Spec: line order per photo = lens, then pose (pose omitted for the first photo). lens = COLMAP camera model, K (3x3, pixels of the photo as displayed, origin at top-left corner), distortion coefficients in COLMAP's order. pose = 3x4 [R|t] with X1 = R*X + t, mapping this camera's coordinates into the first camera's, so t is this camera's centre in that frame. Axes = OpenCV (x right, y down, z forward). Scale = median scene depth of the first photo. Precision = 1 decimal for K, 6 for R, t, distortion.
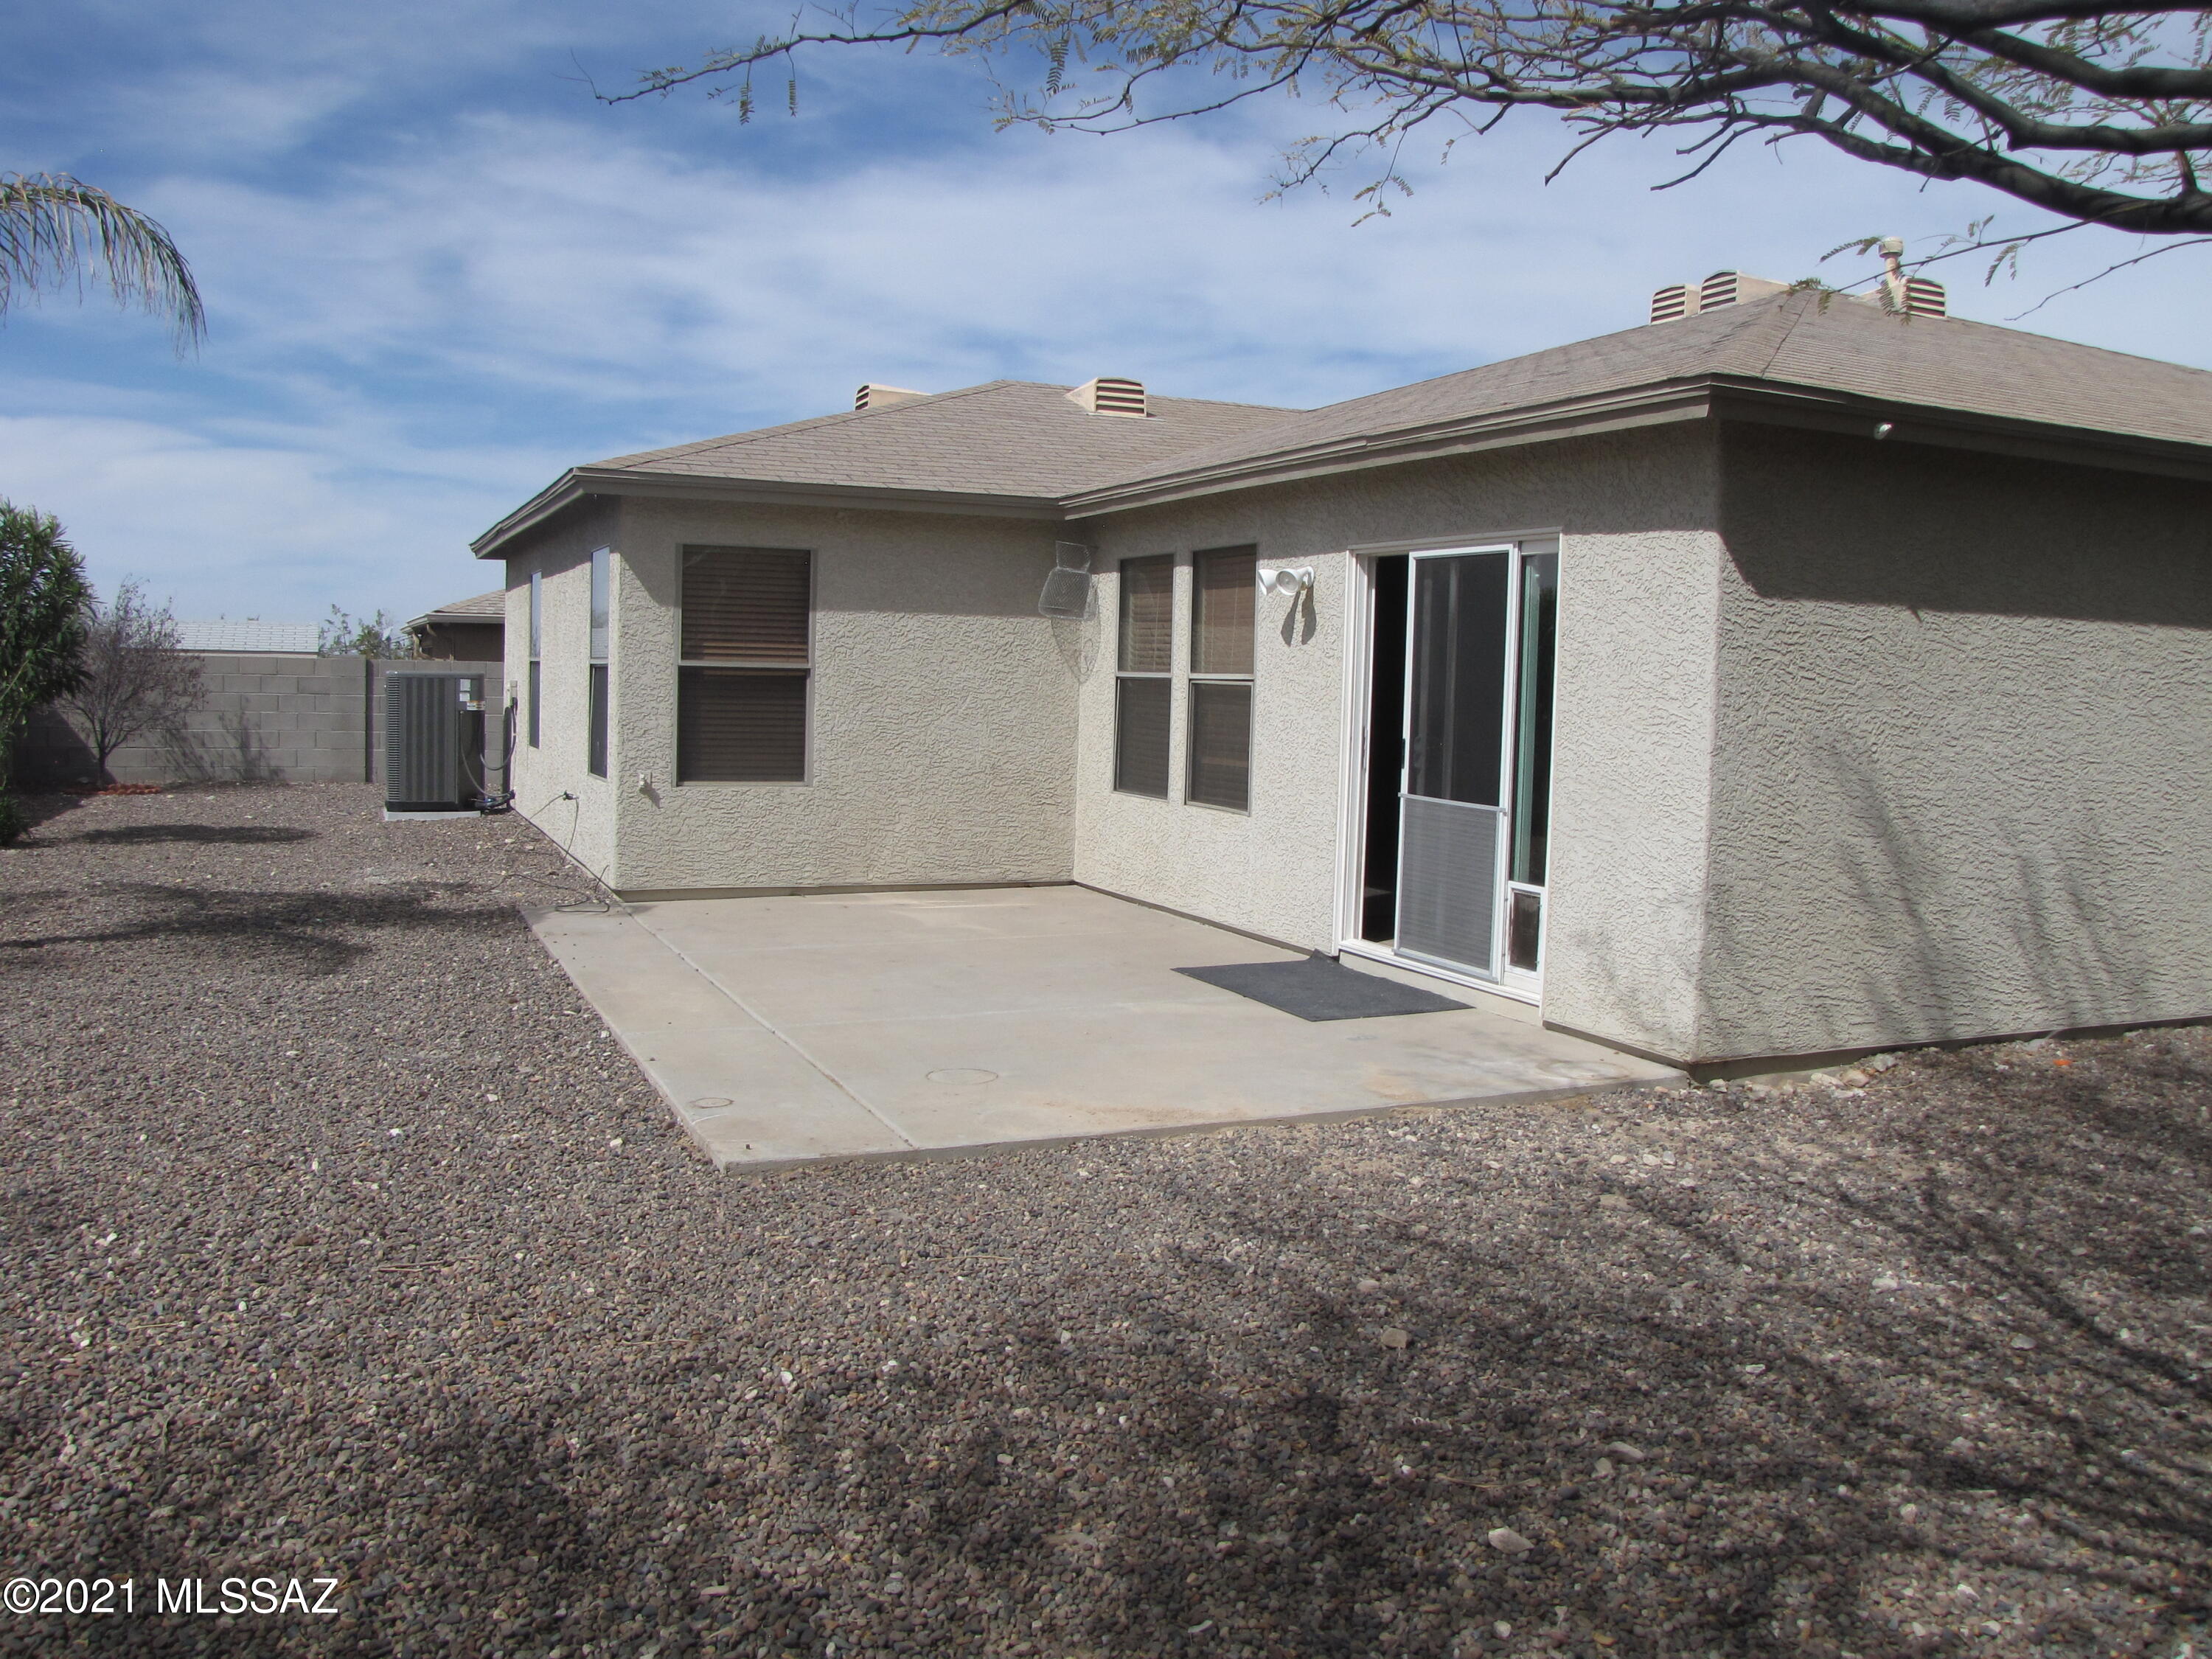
lens RADIAL K [[1880.1, 0, 1117.3], [0, 1880.1, 821.3], [0, 0, 1]] dist [-0.182559, 0.172193]
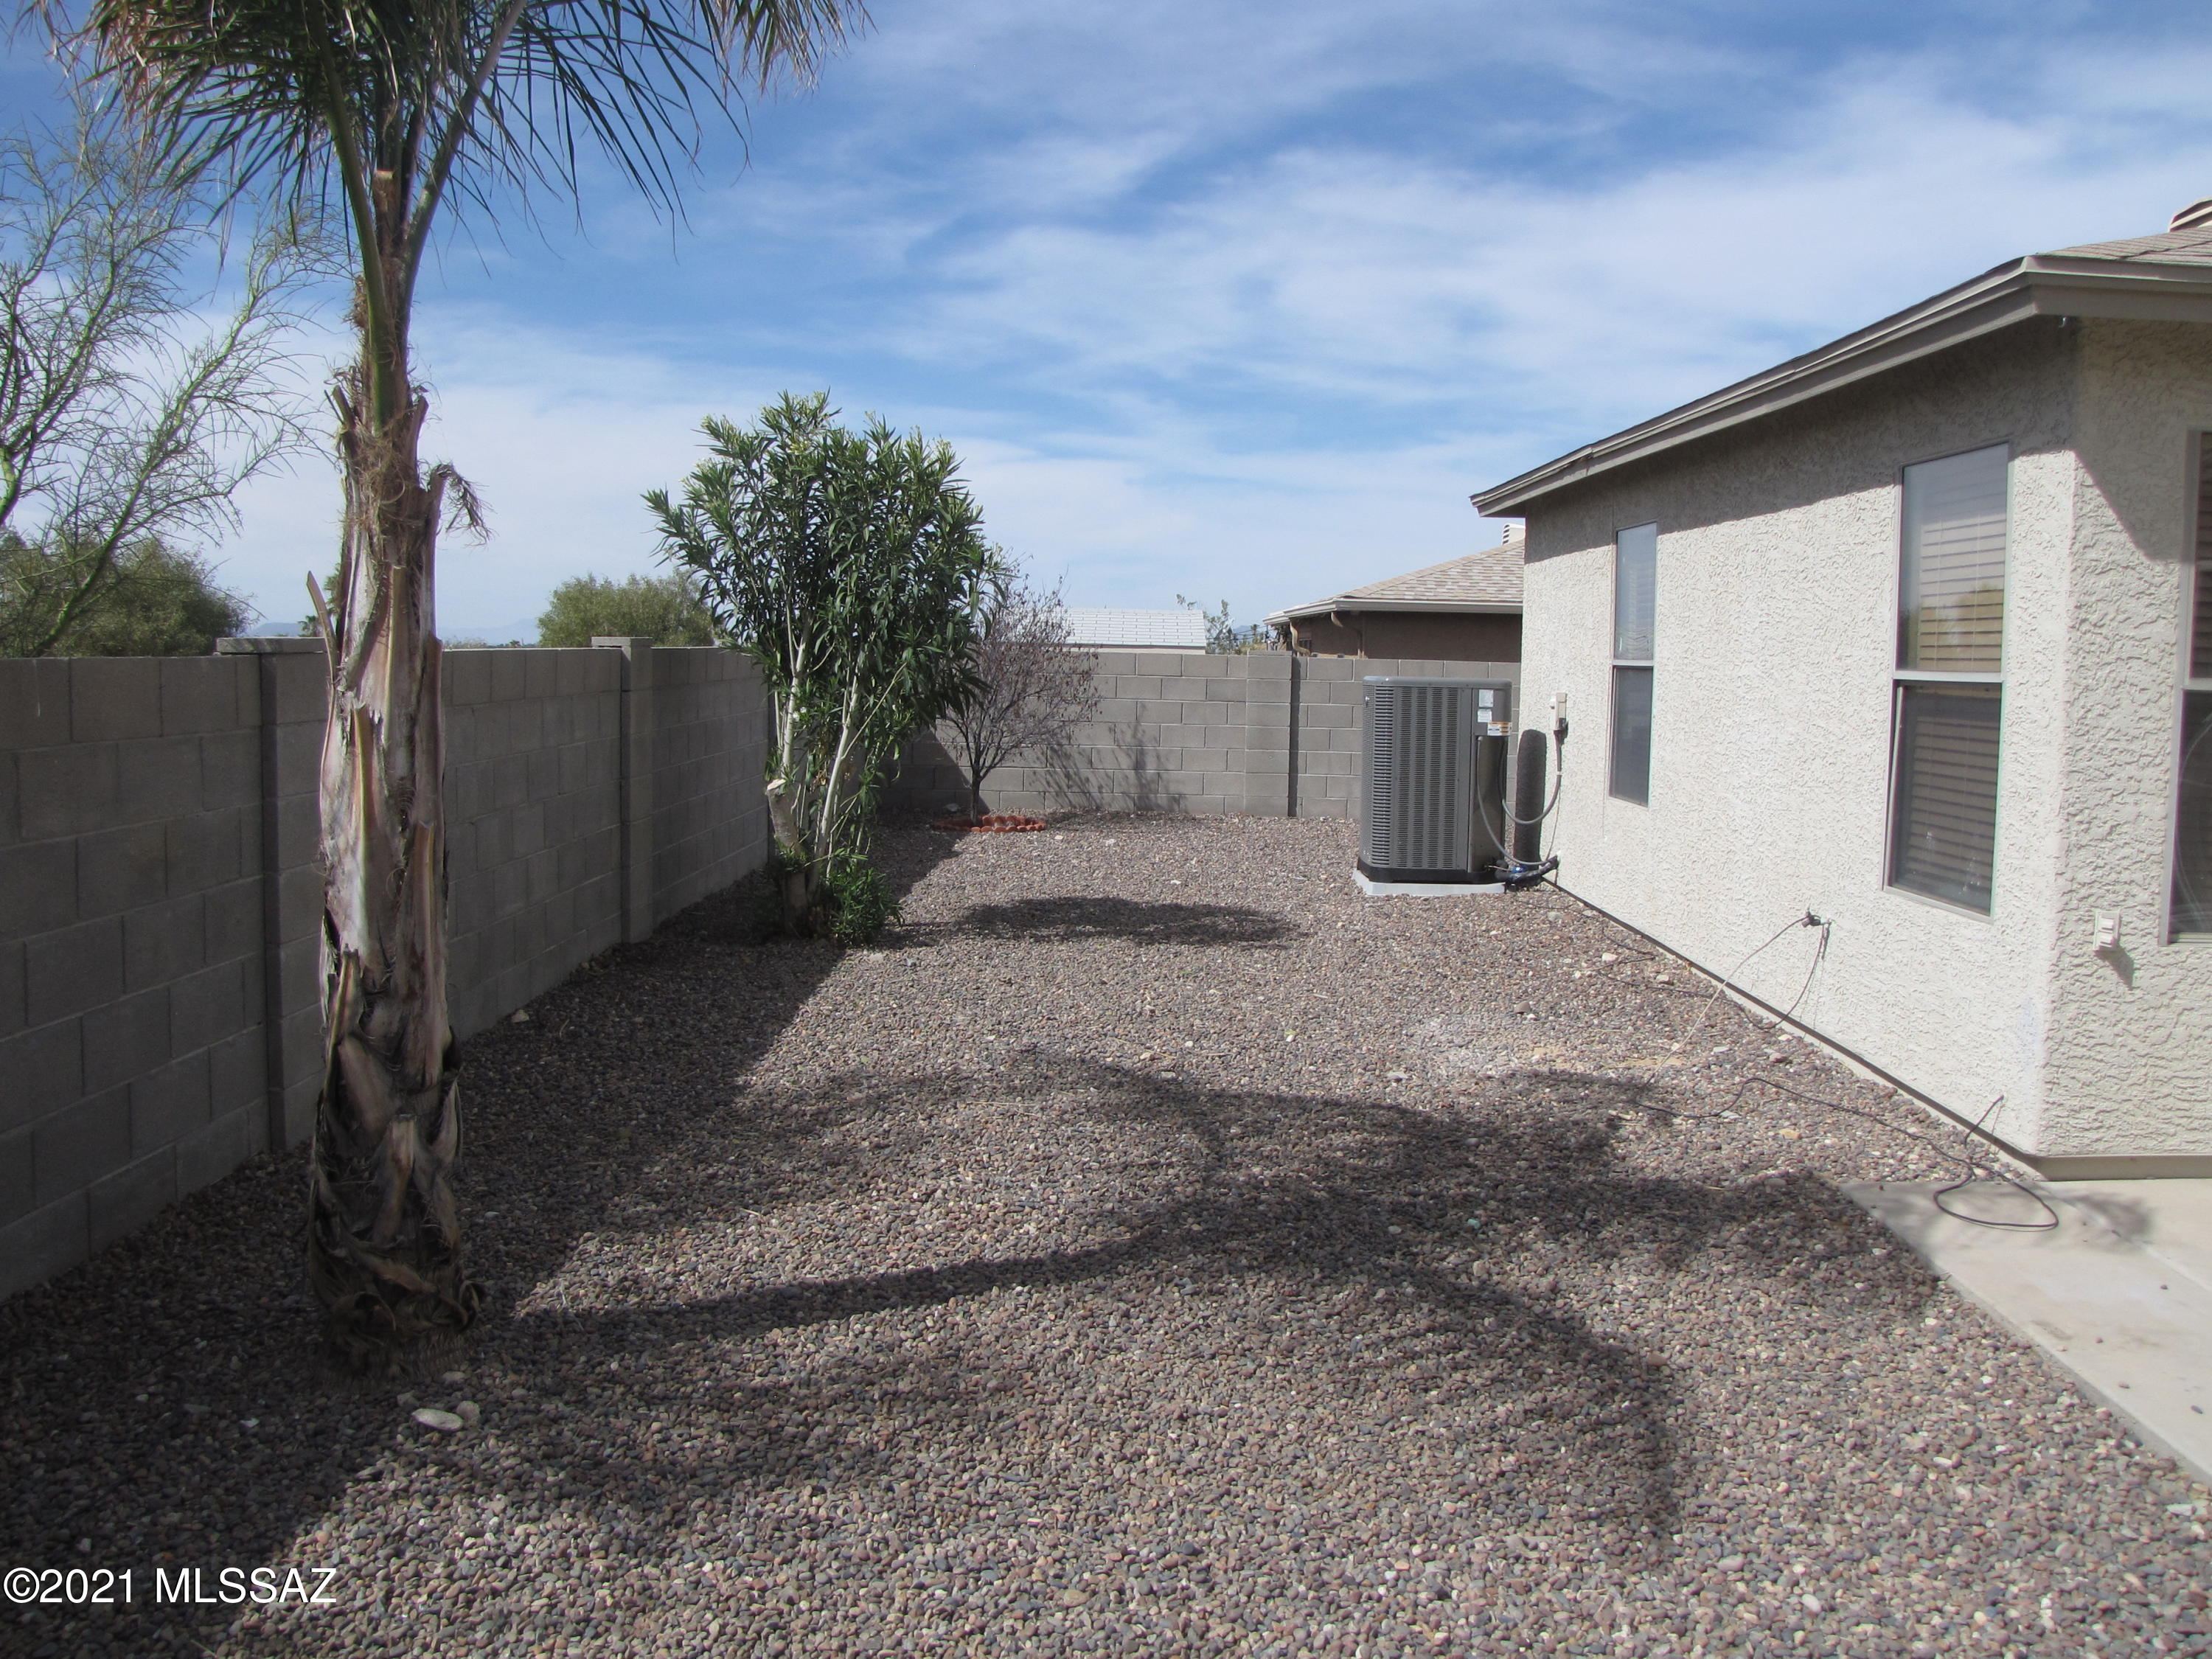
lens RADIAL K [[1880.1, 0, 1110.9], [0, 1880.1, 835.7], [0, 0, 1]] dist [-0.182559, 0.172193]
pose [[0.912526, 0.032092, -0.407757, -0.198169], [-0.027727, 0.999477, 0.016612, -0.031030], [0.408078, -0.003853, 0.912939, 0.313532]]
